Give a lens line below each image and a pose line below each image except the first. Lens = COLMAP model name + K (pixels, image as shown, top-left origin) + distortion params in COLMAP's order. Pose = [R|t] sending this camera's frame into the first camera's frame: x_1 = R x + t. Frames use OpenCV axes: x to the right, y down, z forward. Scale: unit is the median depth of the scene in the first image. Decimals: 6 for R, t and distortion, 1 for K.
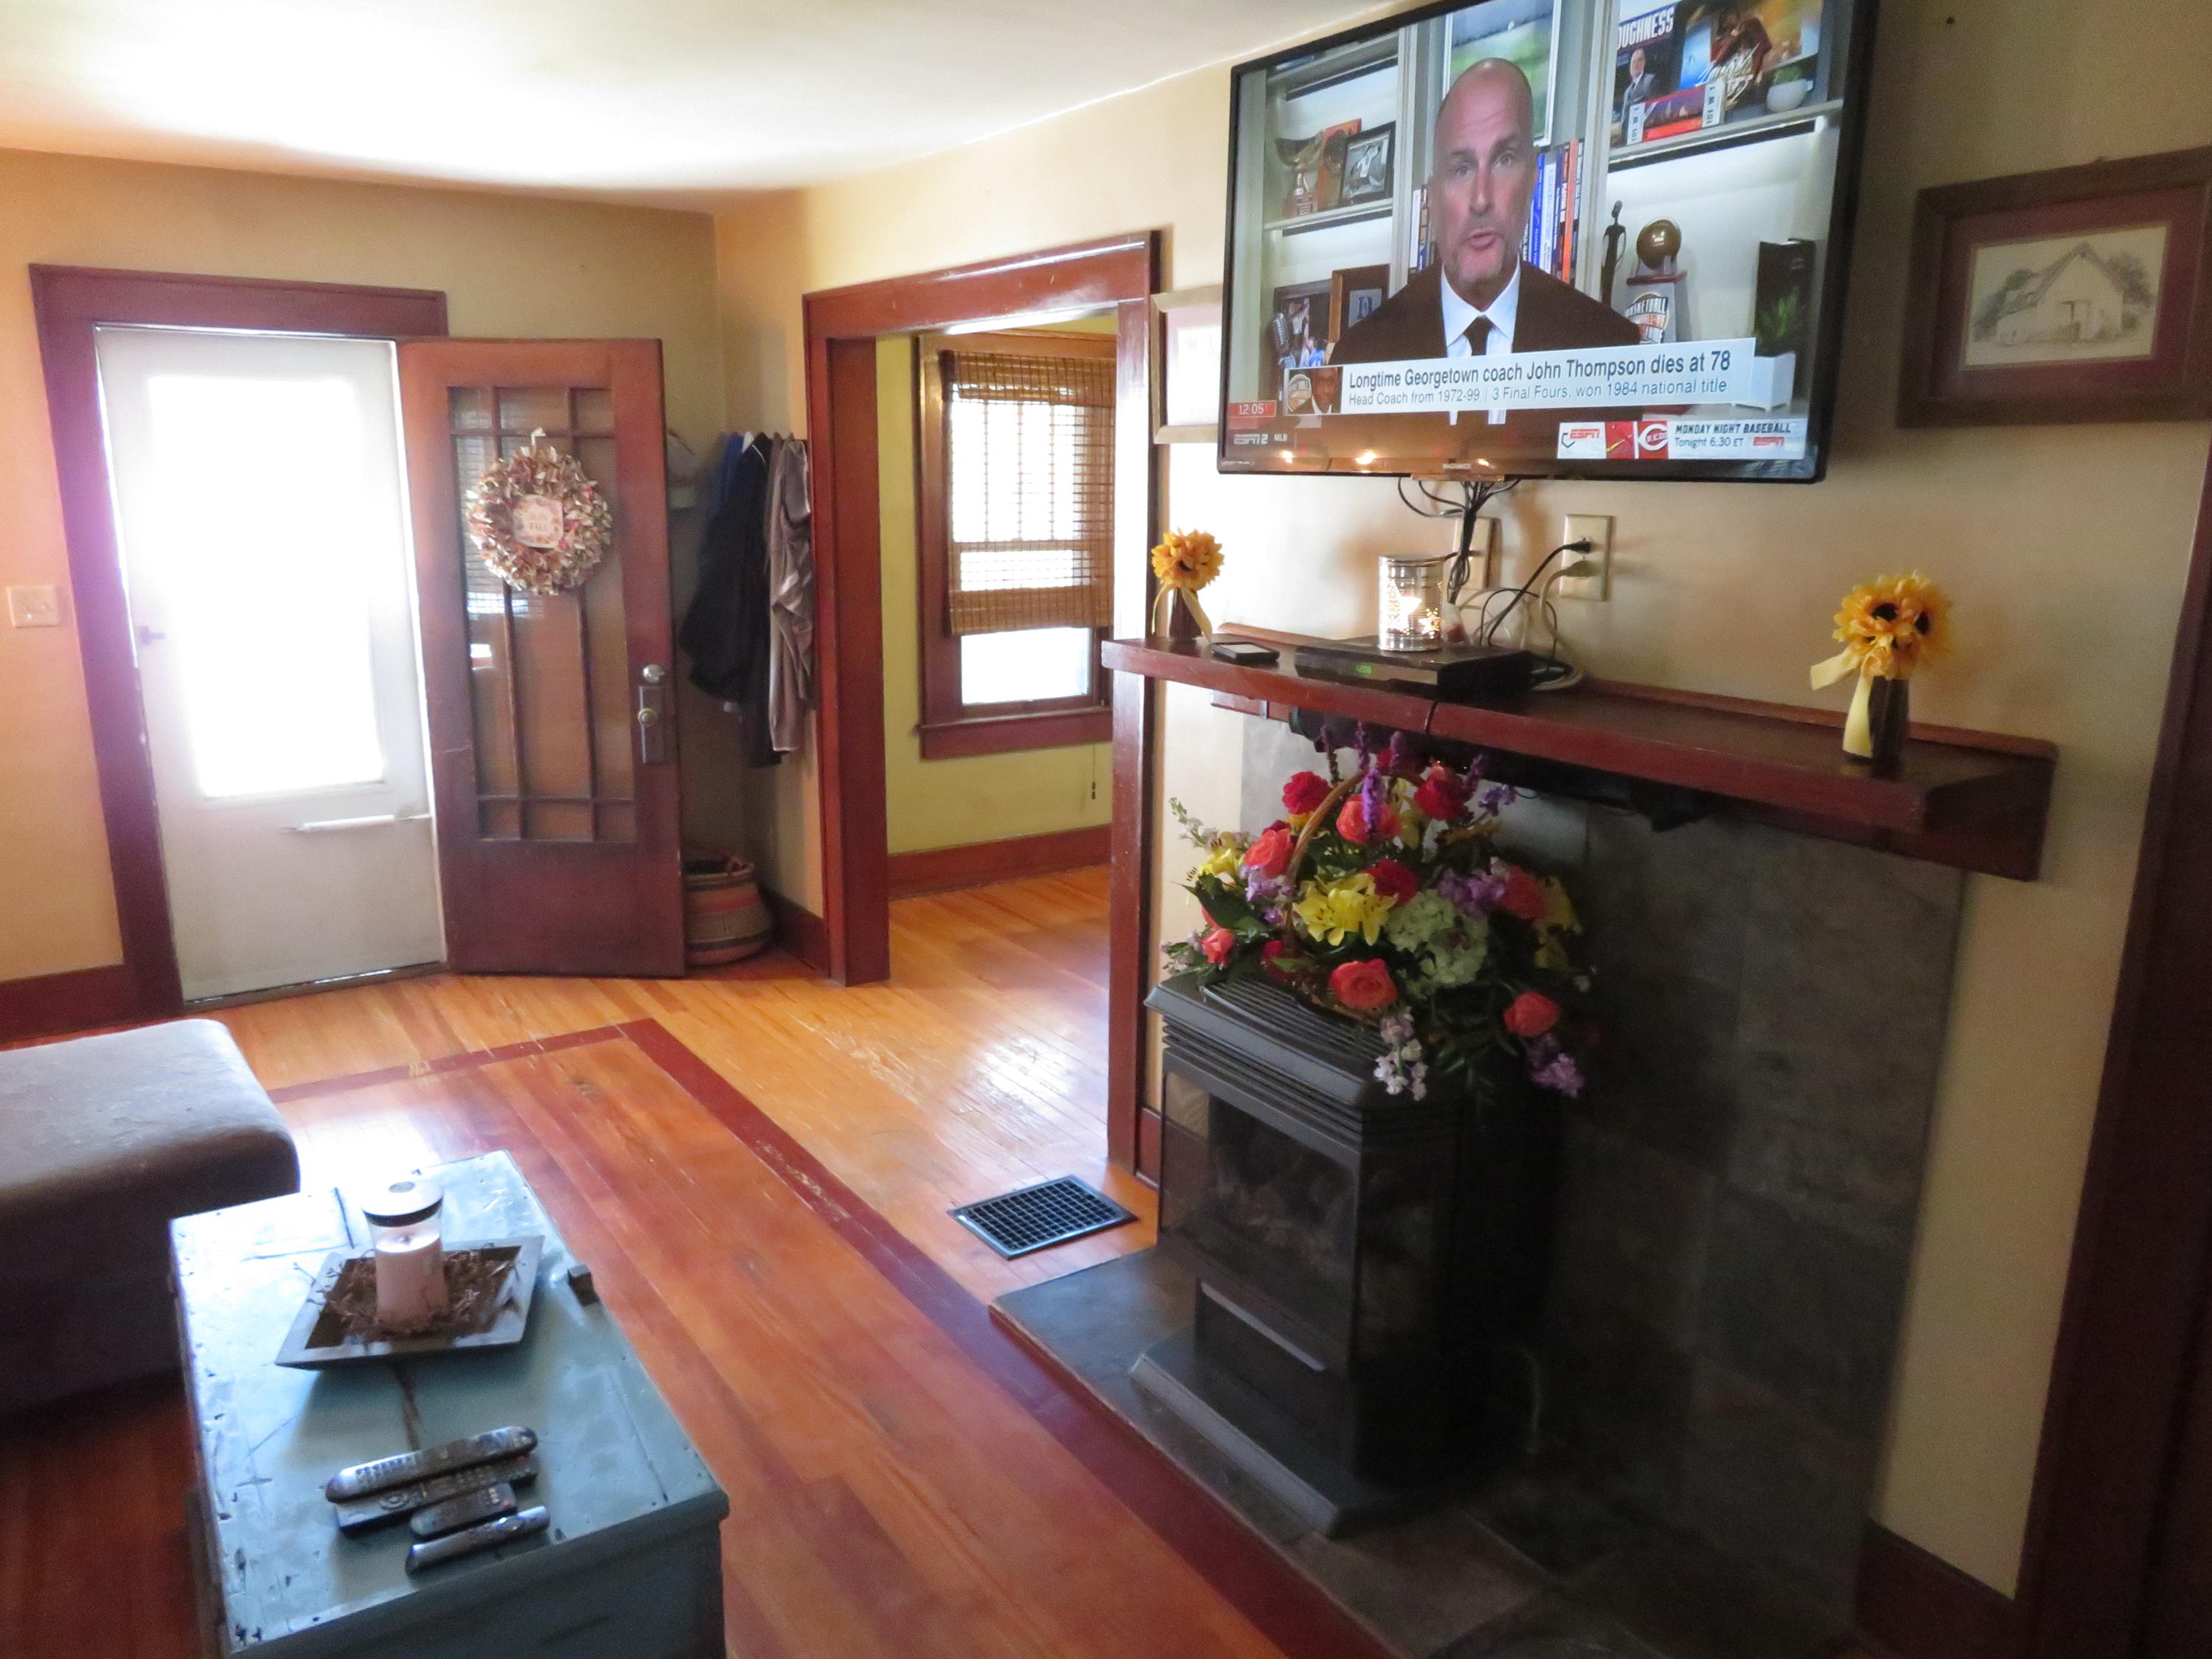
lens RADIAL K [[1590.3, 0, 1106.9], [0, 1590.3, 829.9], [0, 0, 1]] dist [0.004160, -0.001785]
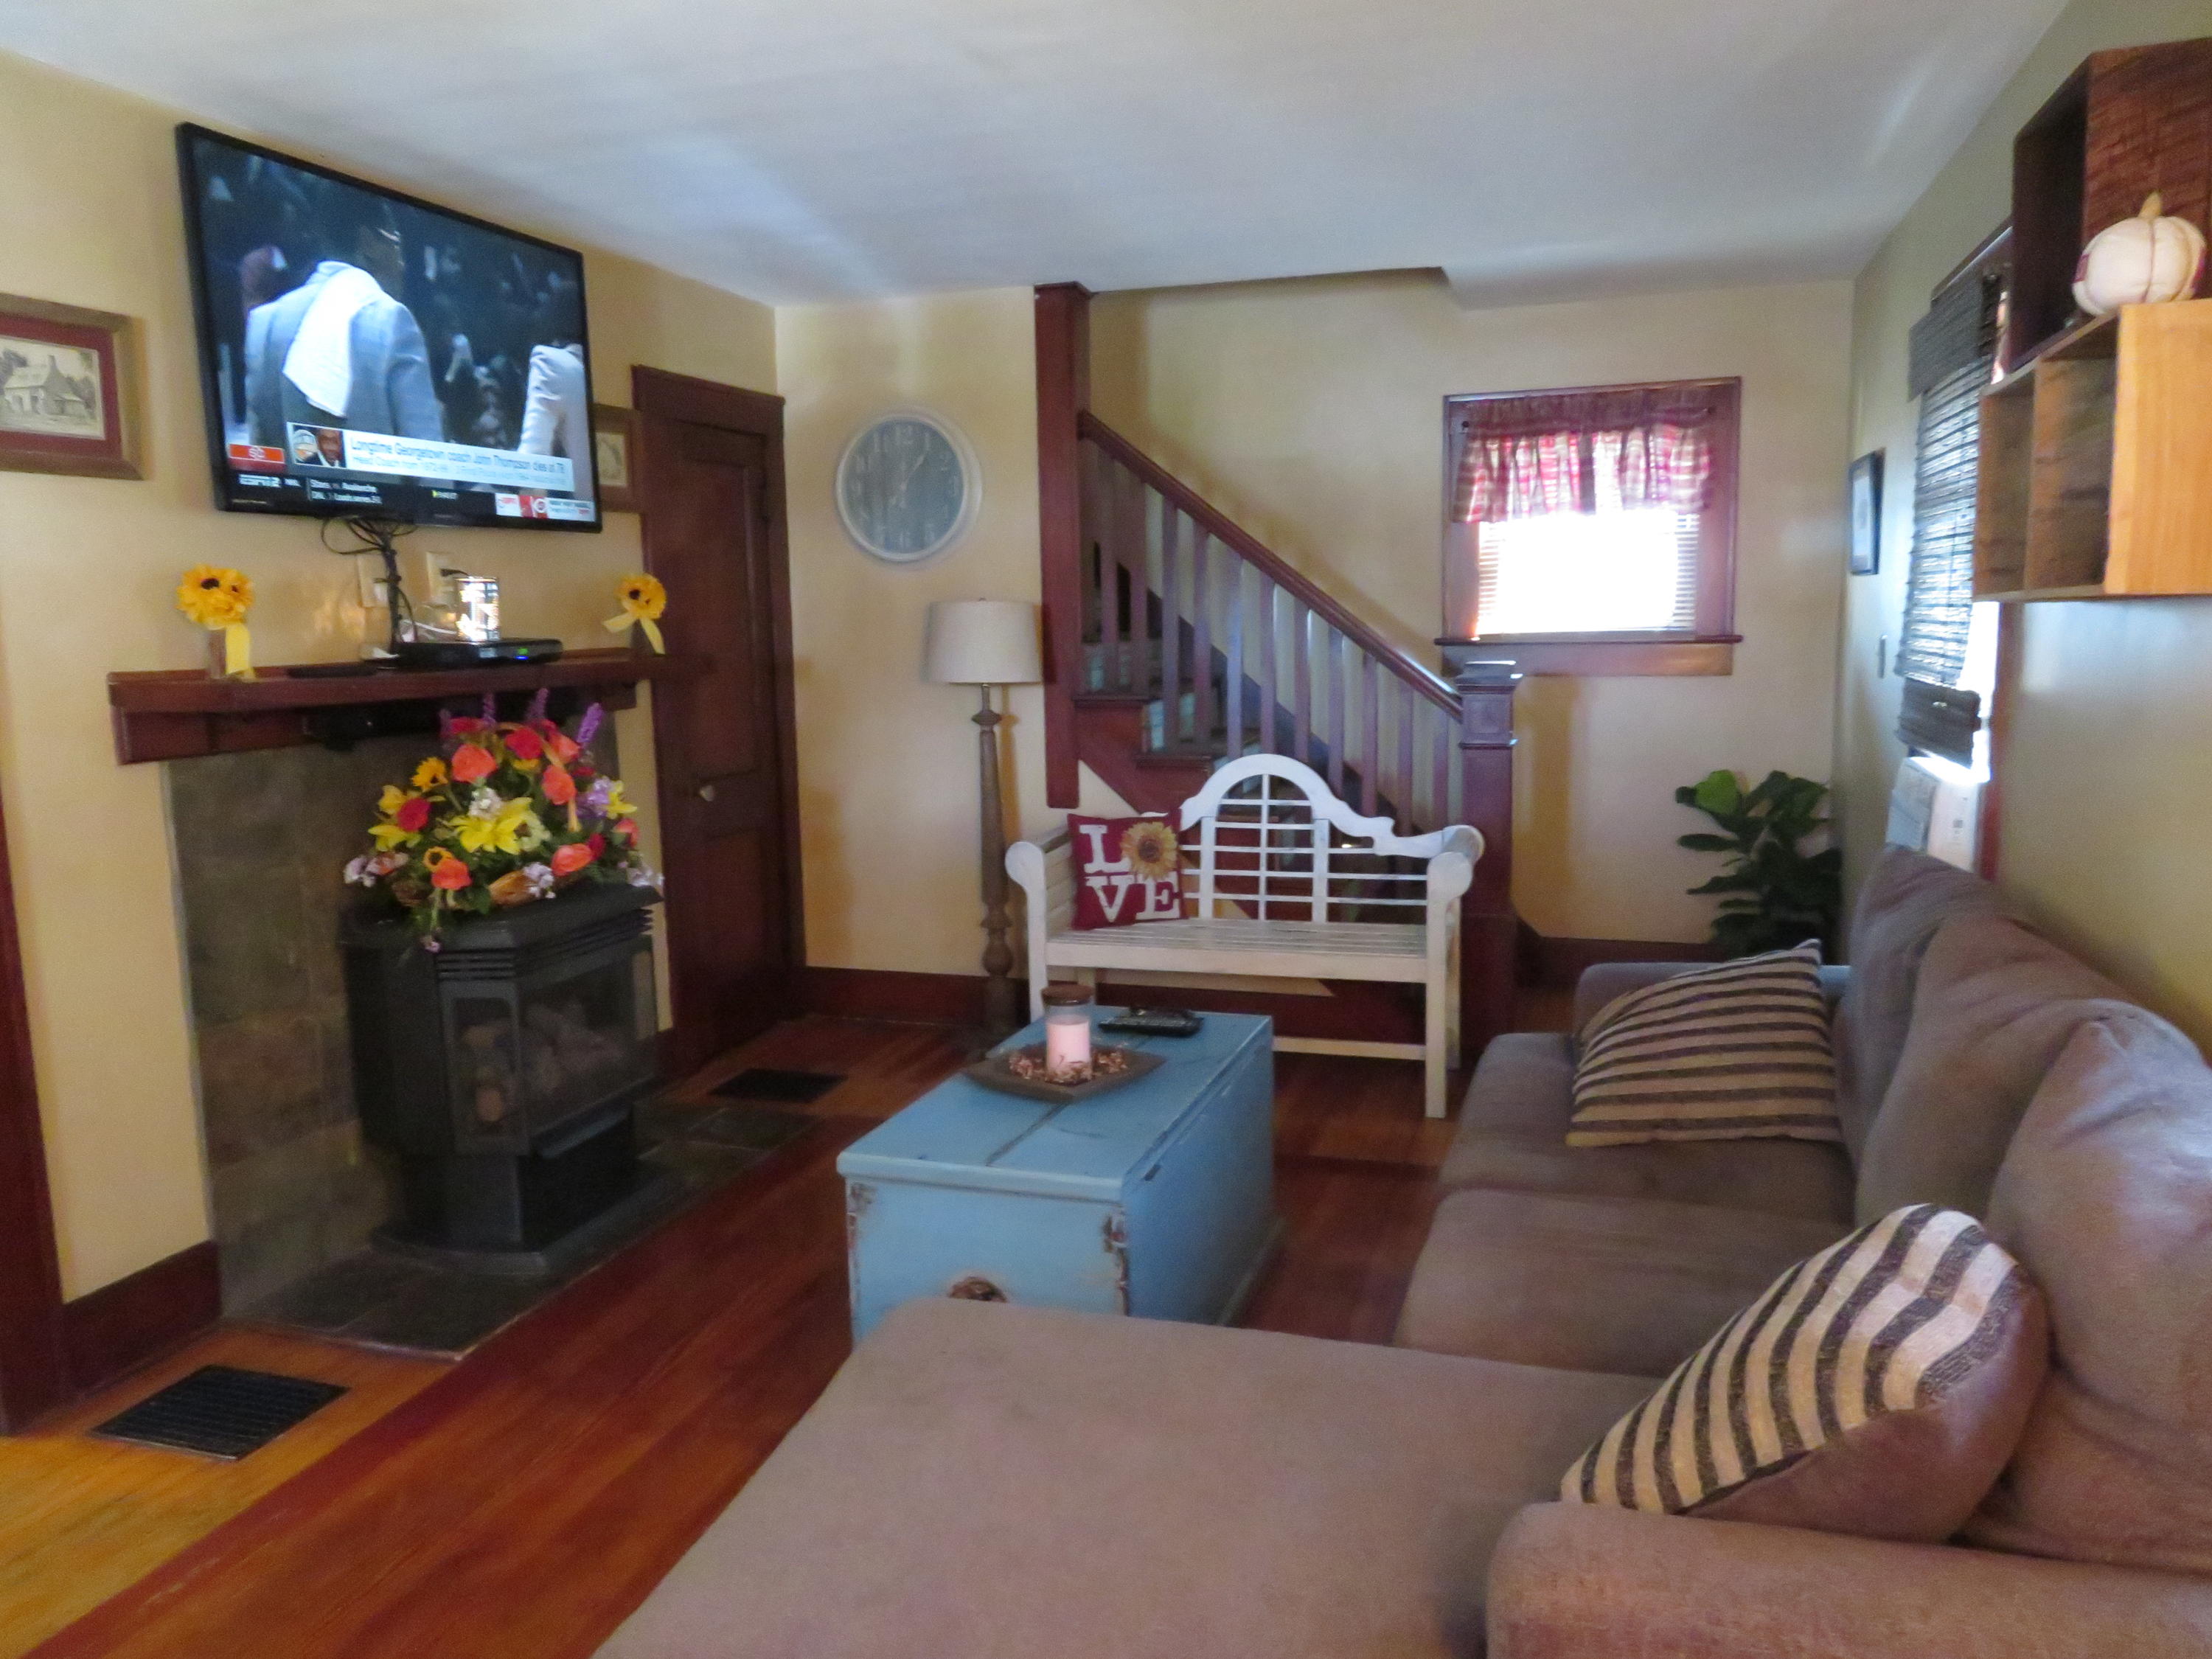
lens RADIAL K [[1590.3, 0, 1106.8], [0, 1590.3, 826.9], [0, 0, 1]] dist [0.004160, -0.001785]
pose [[-0.627126, -0.097594, 0.772780, -1.271502], [0.196947, 0.940014, 0.278541, -0.239959], [-0.753608, 0.326877, -0.570287, 1.422085]]
